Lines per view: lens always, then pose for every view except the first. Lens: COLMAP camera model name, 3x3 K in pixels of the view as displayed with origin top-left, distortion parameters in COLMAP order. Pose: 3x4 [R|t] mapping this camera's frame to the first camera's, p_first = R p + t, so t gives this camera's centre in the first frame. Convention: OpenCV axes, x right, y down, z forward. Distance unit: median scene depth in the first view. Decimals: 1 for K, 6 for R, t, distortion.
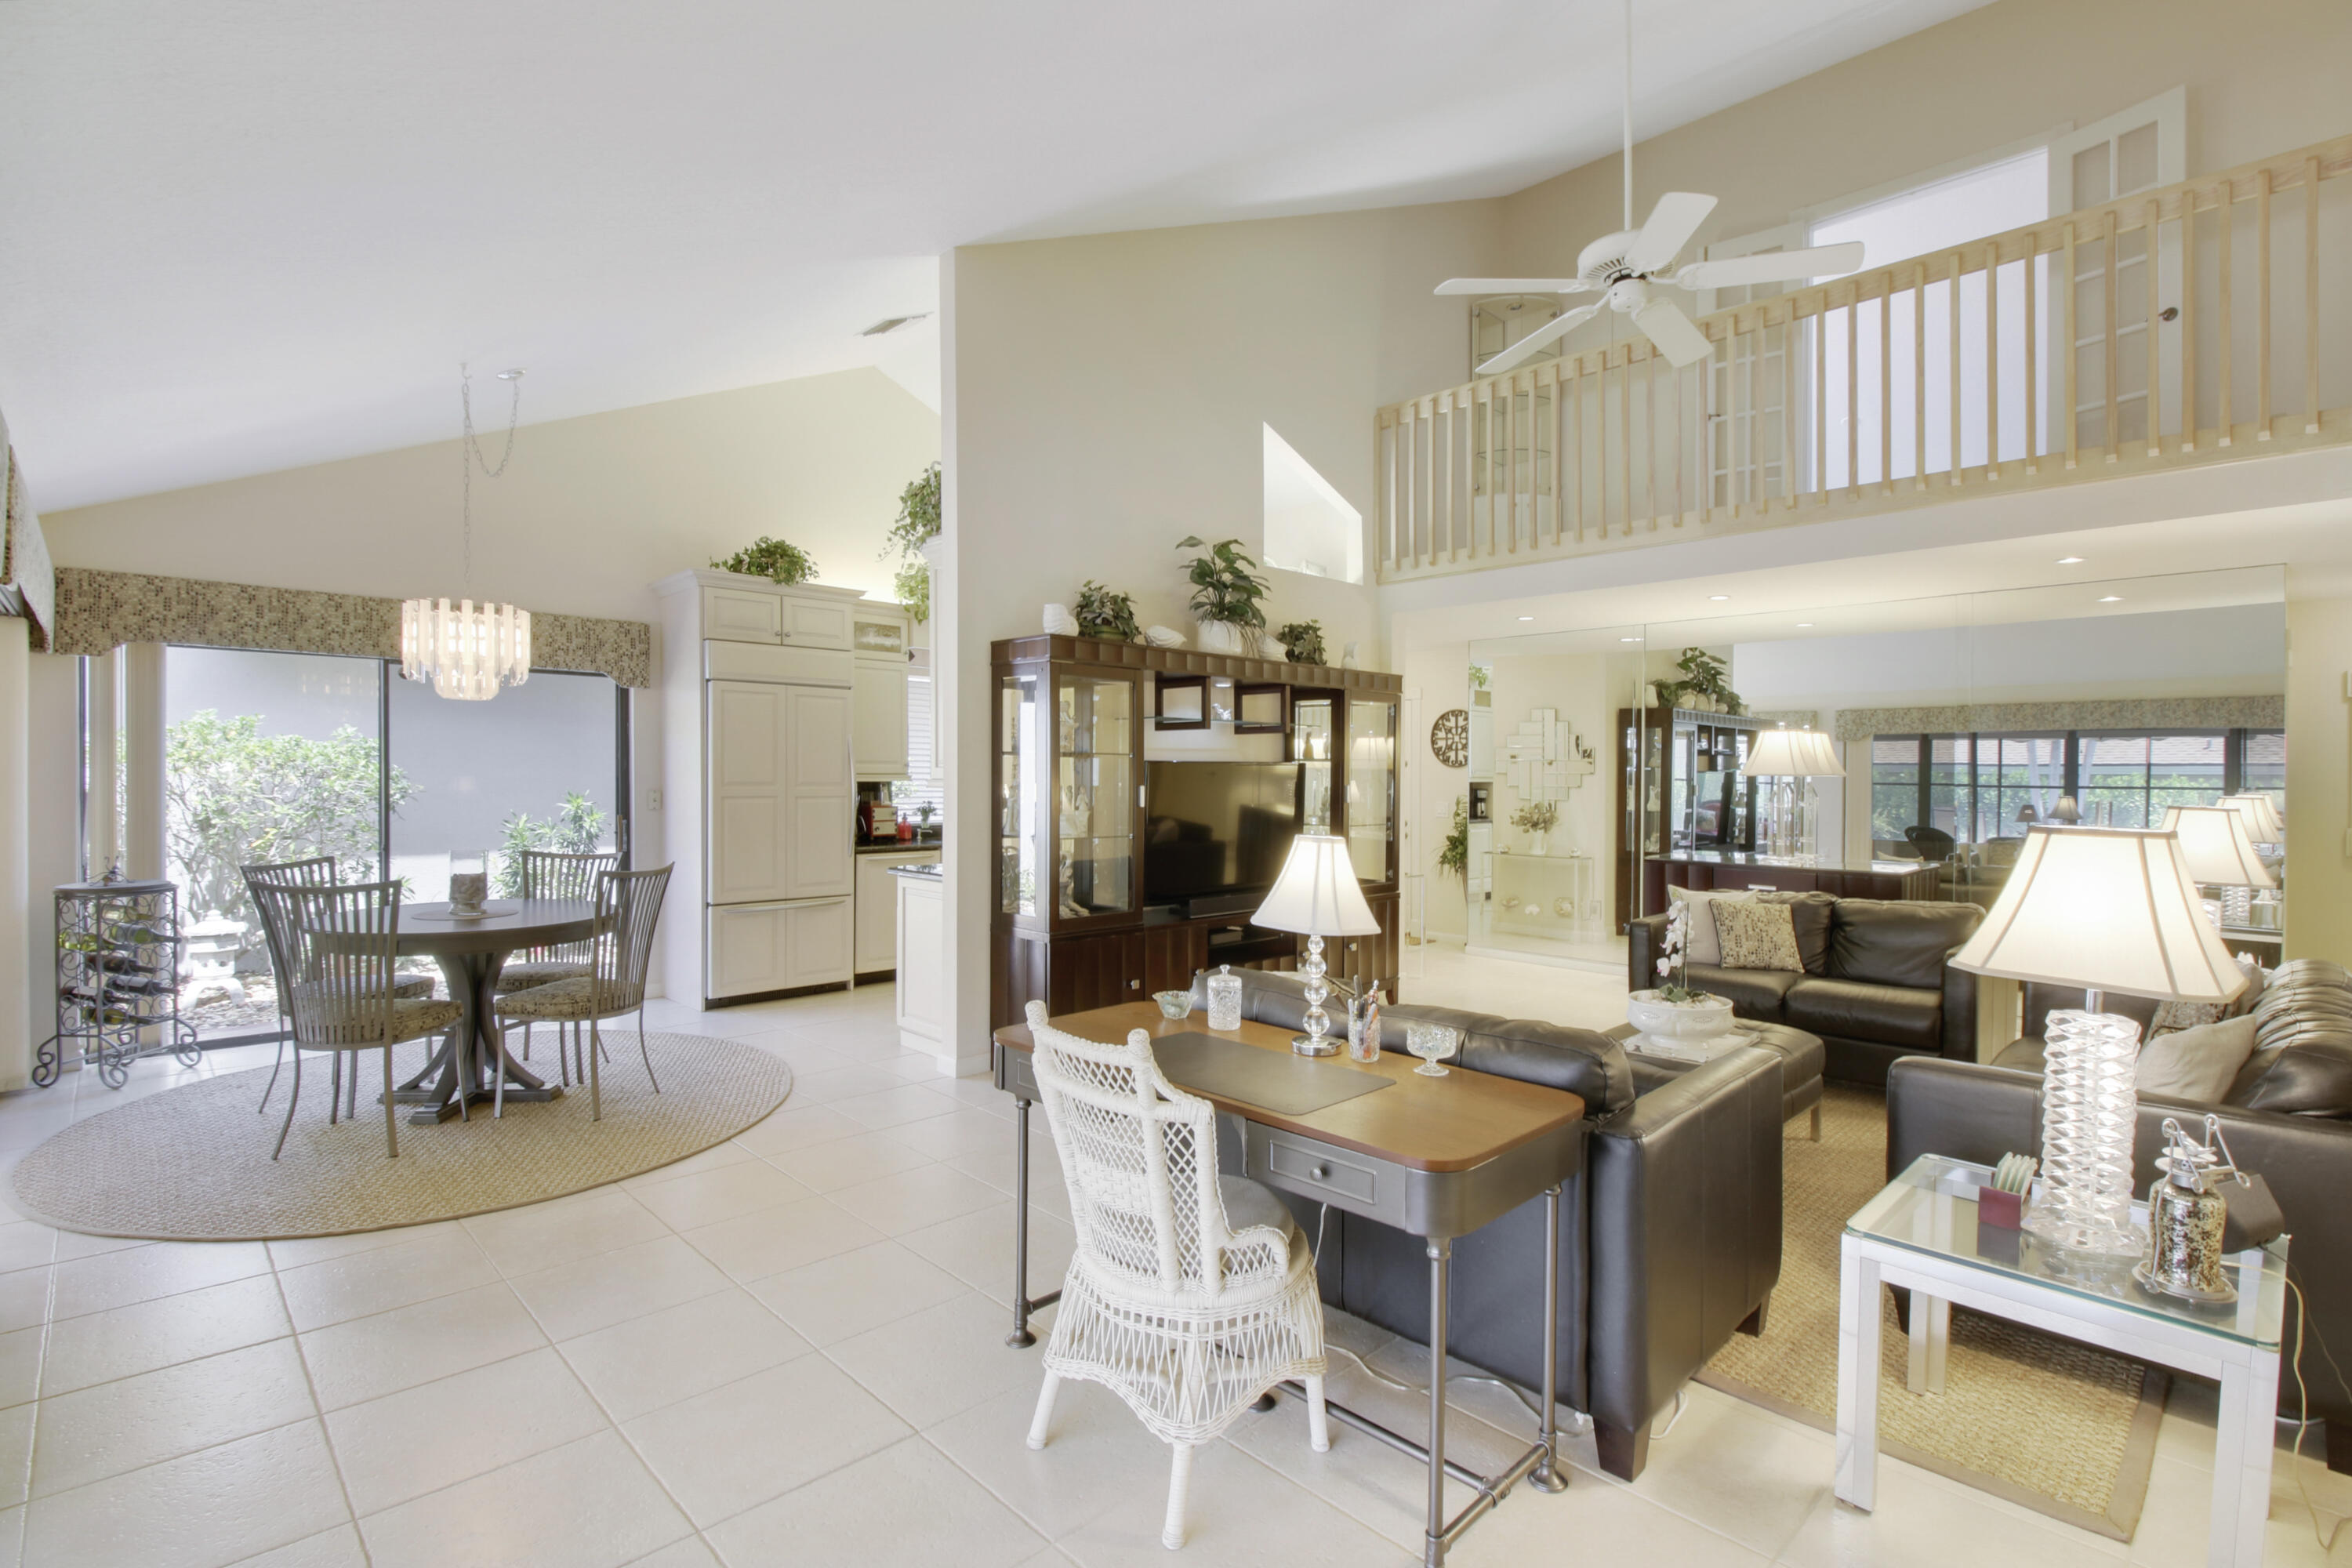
lens RADIAL K [[1095.3, 0, 1171.9], [0, 1095.3, 771.6], [0, 0, 1]] dist [-0.001594, -0.001967]
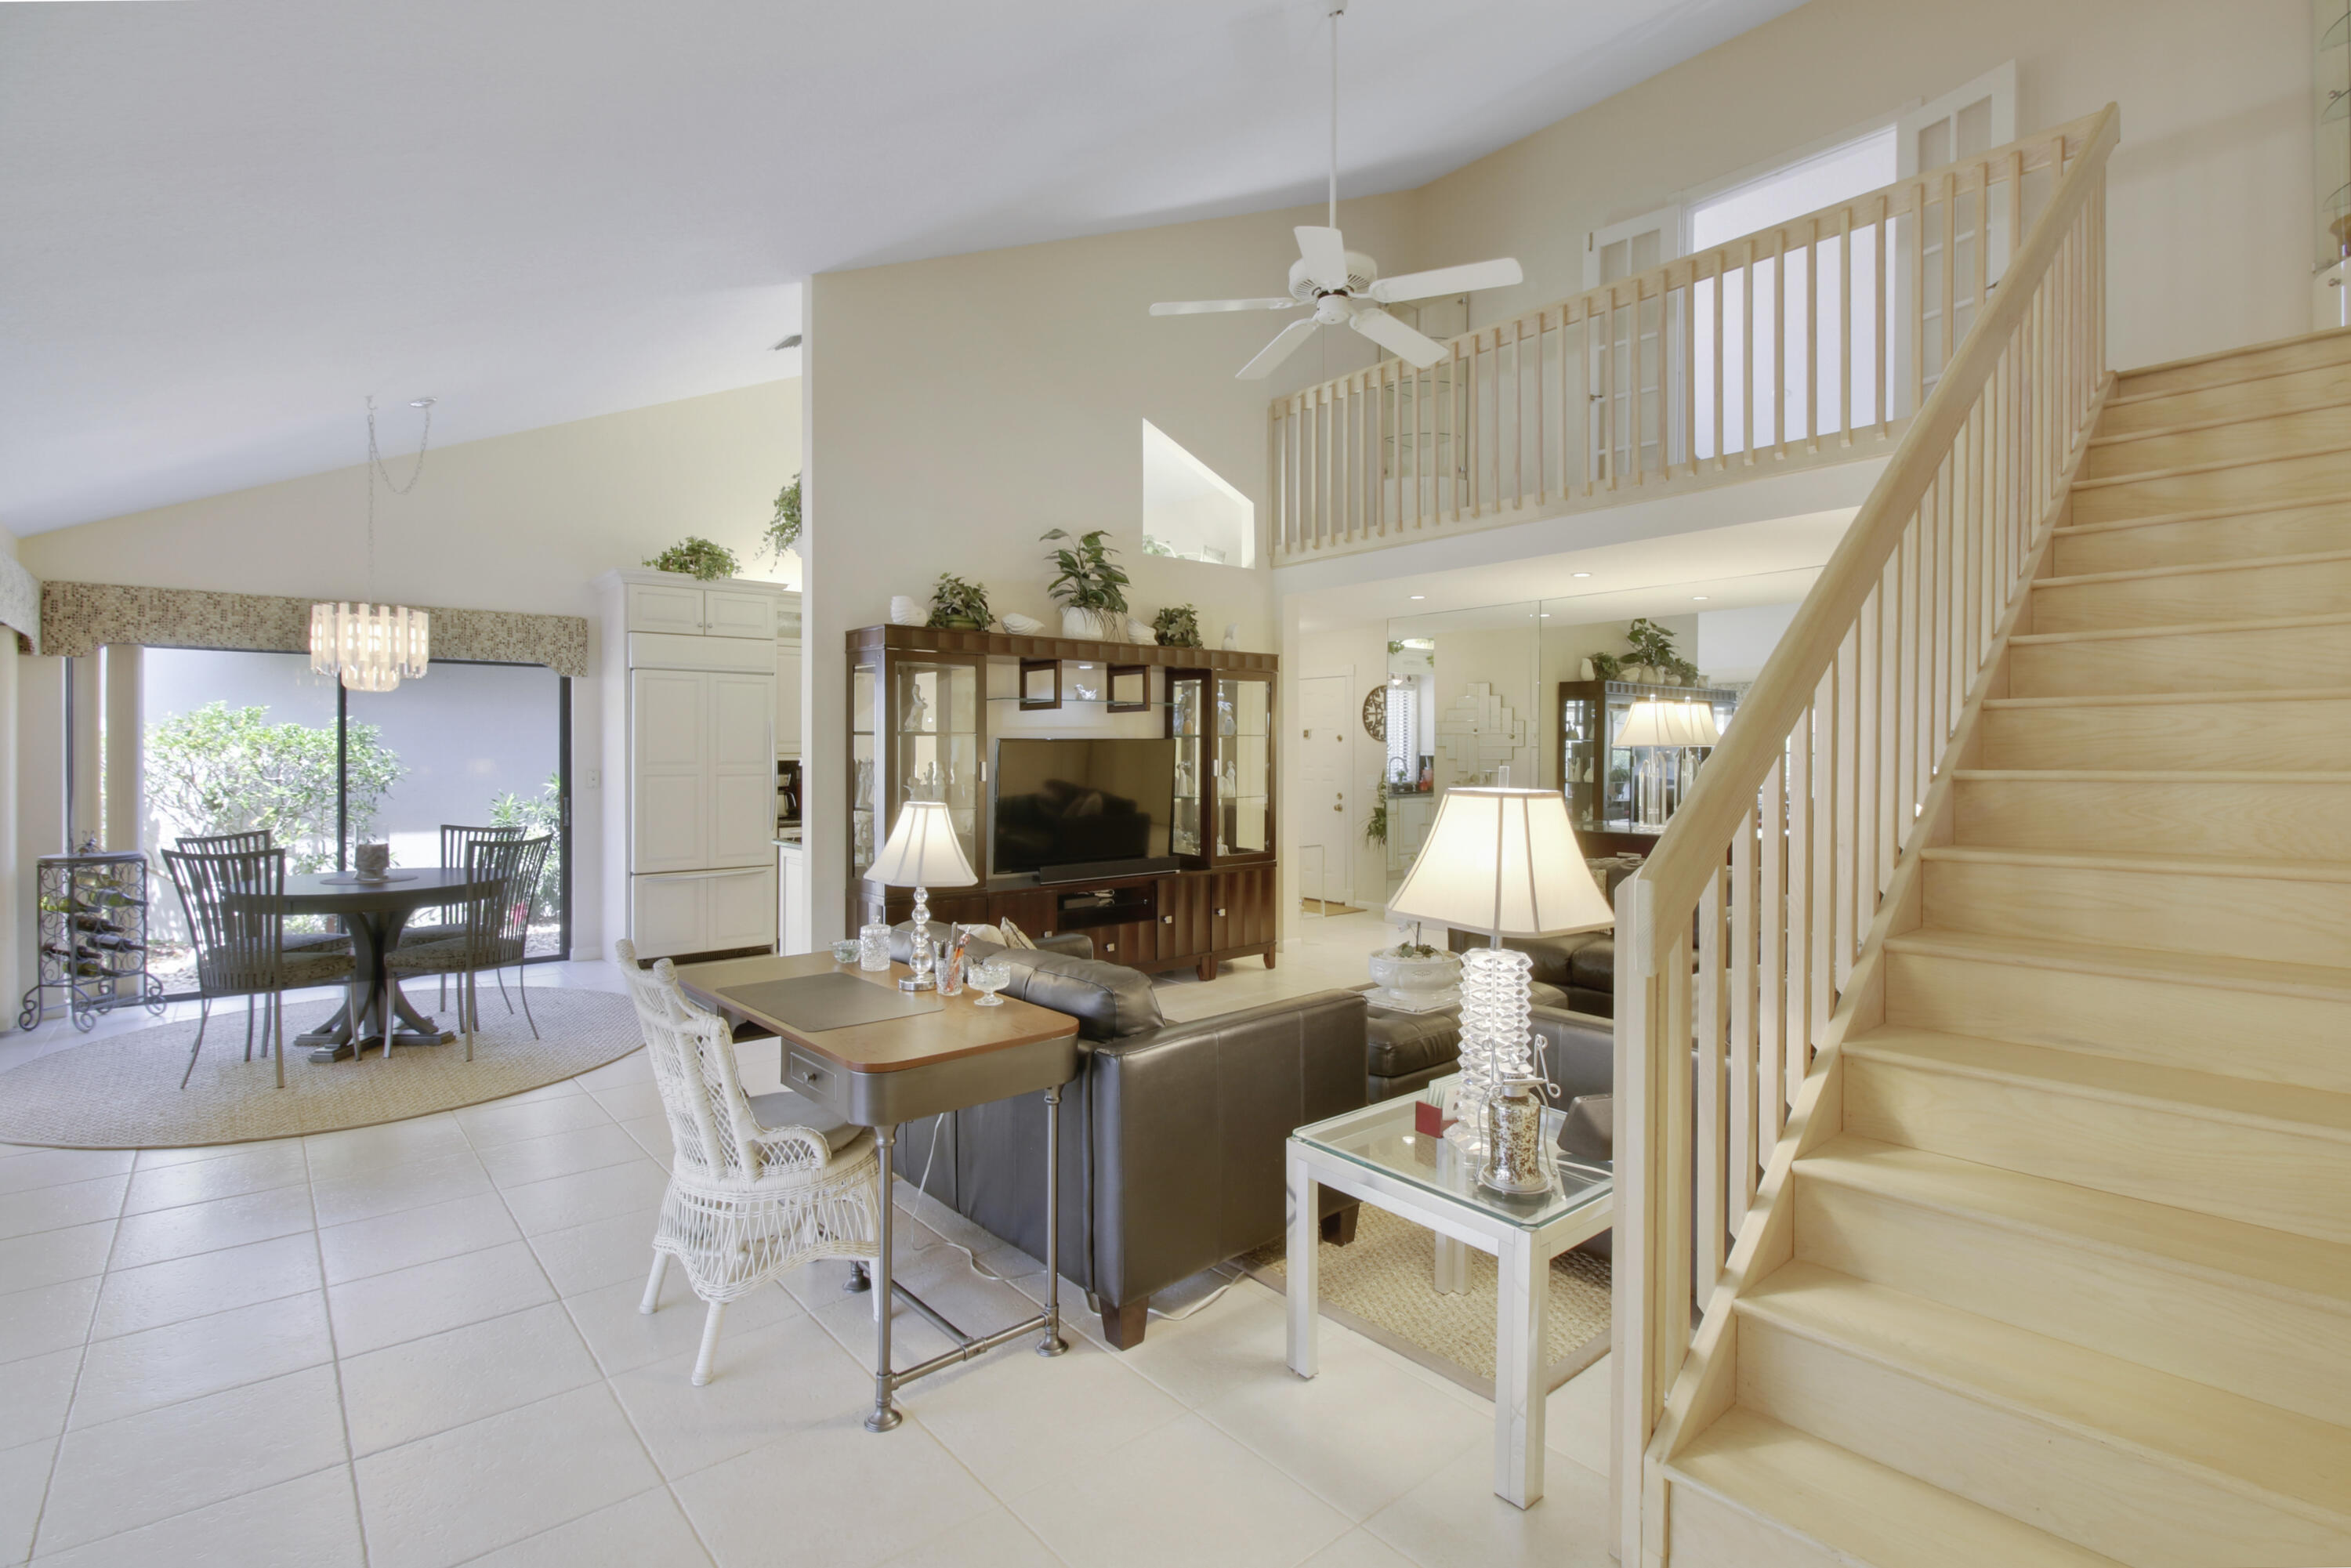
lens RADIAL K [[1100.8, 0, 1182.7], [0, 1100.8, 738.2], [0, 0, 1]] dist [0.003577, -0.000936]
pose [[0.997427, -0.009933, -0.071004, 0.239970], [0.009249, 0.999908, -0.009954, 0.002209], [0.071096, 0.009272, 0.997426, -0.073112]]
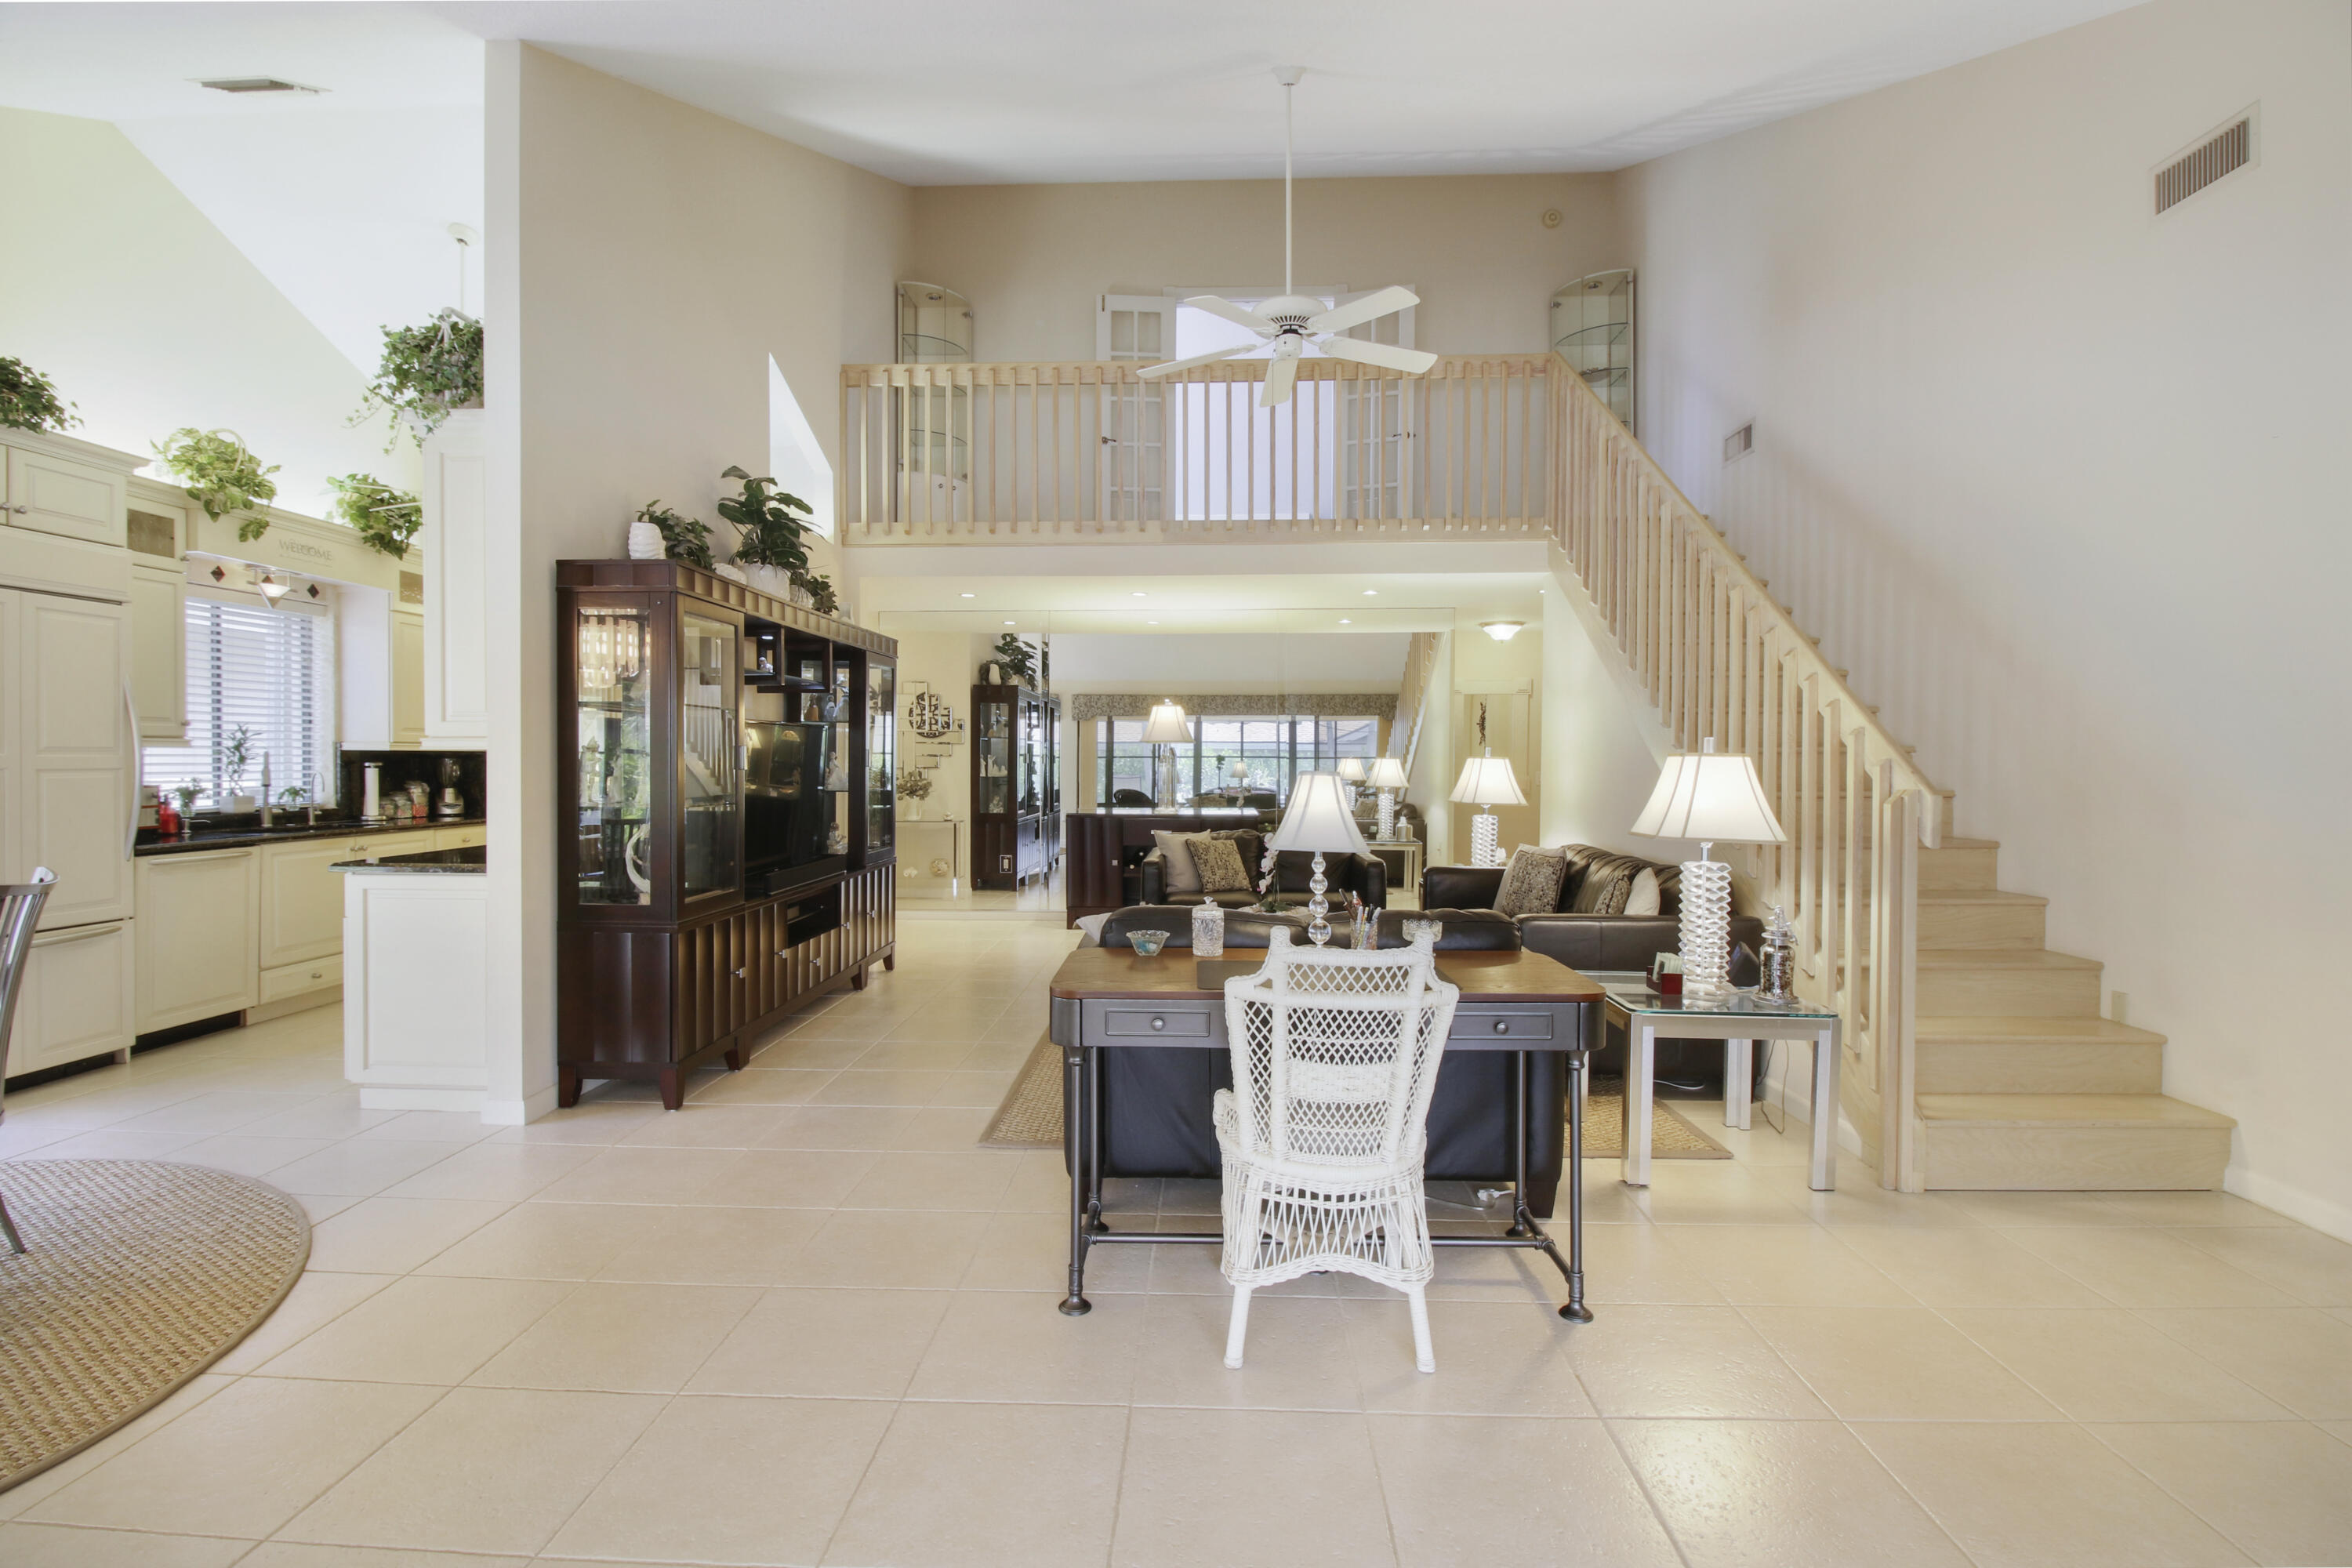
lens RADIAL K [[1076.2, 0, 1182.9], [0, 1076.2, 772.3], [0, 0, 1]] dist [-0.022899, -0.000665]
pose [[0.718293, -0.015446, 0.695569, -0.359695], [0.002349, 0.999802, 0.019777, 0.017603], [-0.695736, -0.012572, 0.718187, 0.135875]]
